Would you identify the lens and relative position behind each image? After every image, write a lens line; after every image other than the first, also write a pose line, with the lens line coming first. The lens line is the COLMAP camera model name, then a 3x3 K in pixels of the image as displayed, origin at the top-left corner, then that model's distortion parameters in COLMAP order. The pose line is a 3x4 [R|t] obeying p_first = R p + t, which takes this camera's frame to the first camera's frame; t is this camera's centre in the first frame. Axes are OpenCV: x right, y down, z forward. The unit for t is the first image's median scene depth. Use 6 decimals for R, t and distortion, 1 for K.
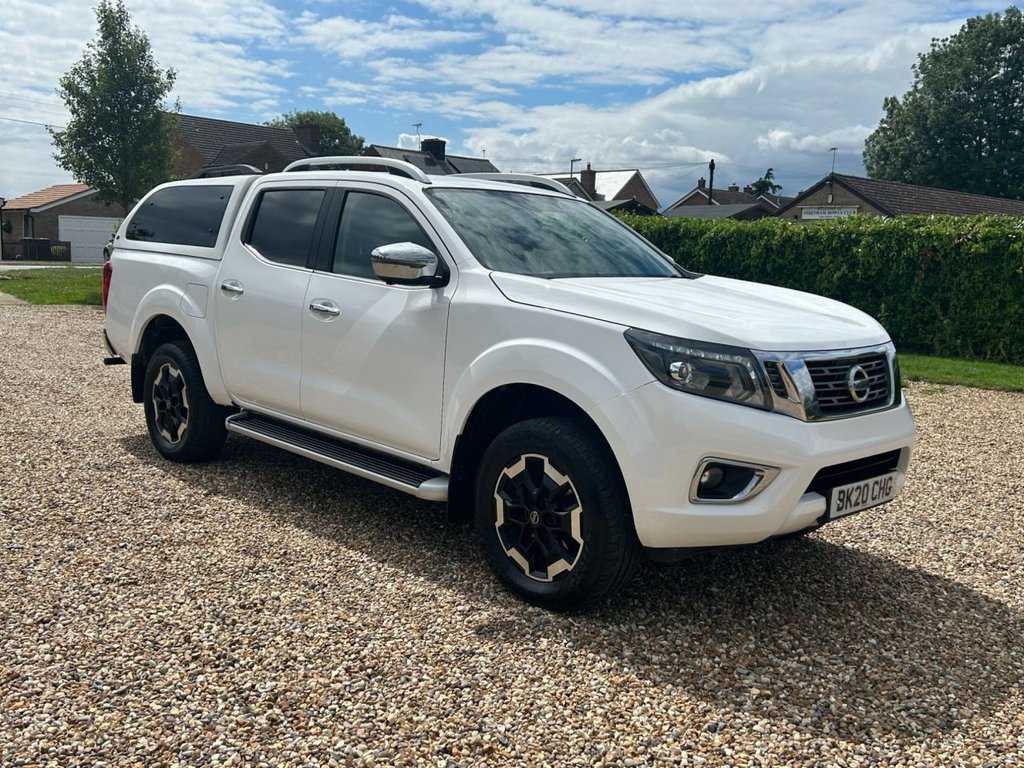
lens RADIAL K [[952.2, 0, 523.0], [0, 952.2, 385.6], [0, 0, 1]] dist [0.071604, -0.071736]
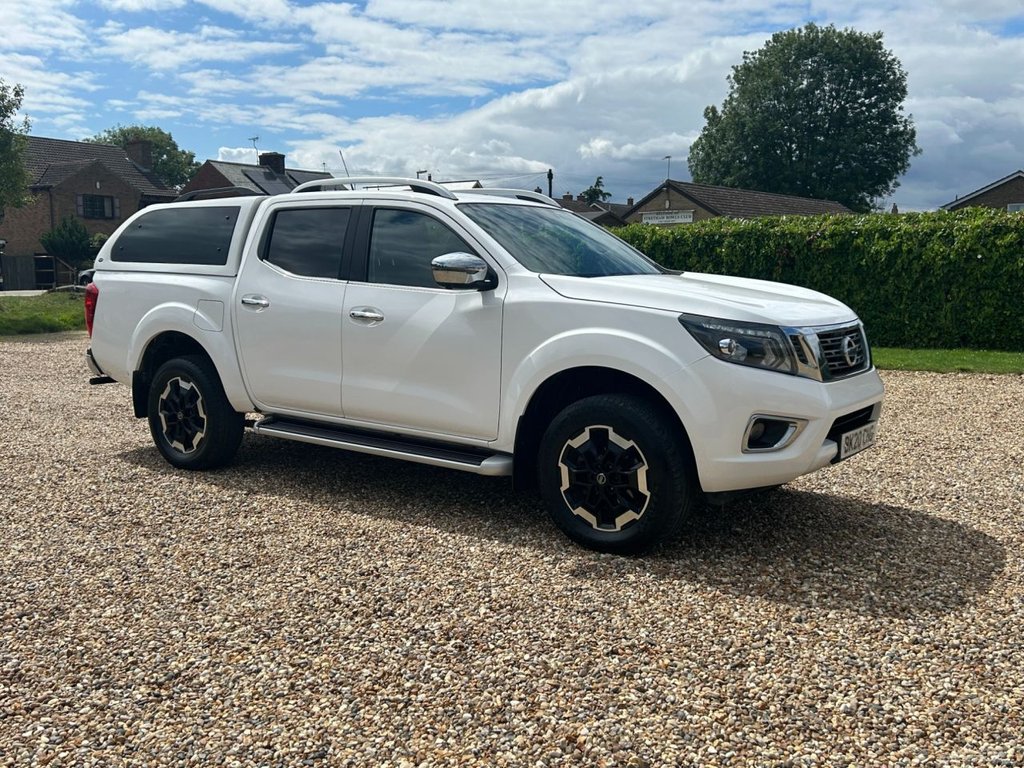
lens RADIAL K [[952.2, 0, 523.0], [0, 952.2, 385.6], [0, 0, 1]] dist [0.071604, -0.071736]
pose [[0.984663, -0.059527, 0.163999, -0.243563], [0.061244, 0.998108, -0.005429, 0.020997], [-0.163366, 0.015390, 0.986446, -0.139883]]
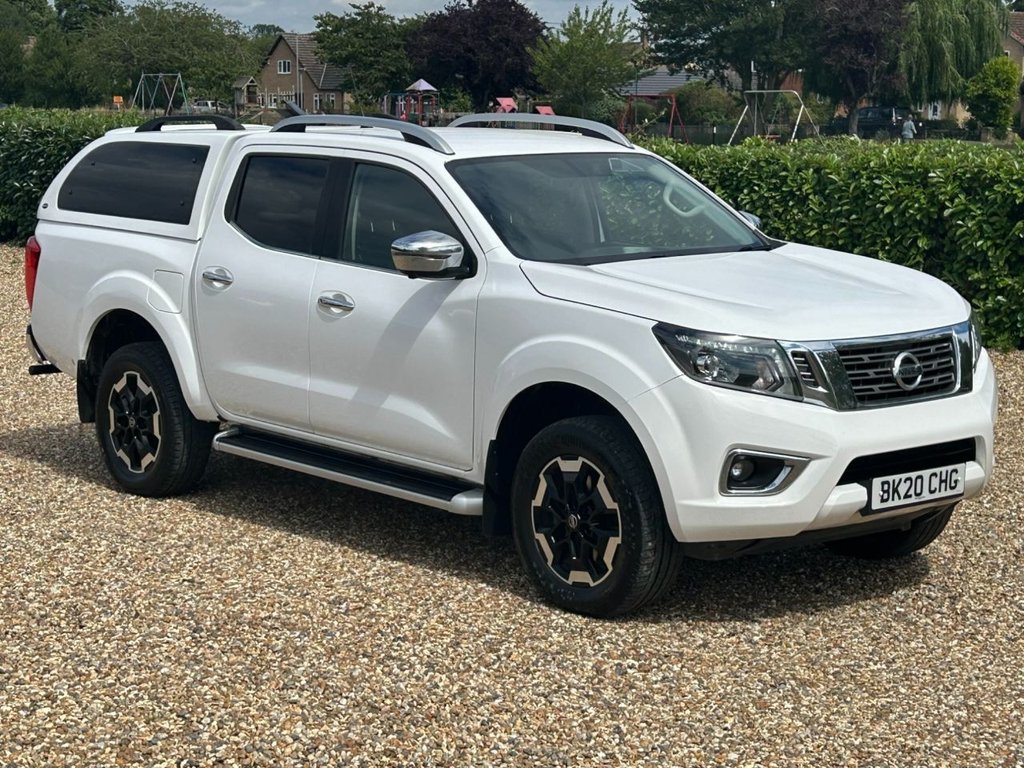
lens RADIAL K [[2056.7, 0, 512.0], [0, 2056.7, 384.0], [0, 0, 1]] dist [0.095045, 0.420072]
pose [[0.996781, -0.033404, -0.072882, 0.095773], [0.033297, 0.999442, -0.002683, 0.003452], [0.072931, 0.000247, 0.997337, -0.955306]]
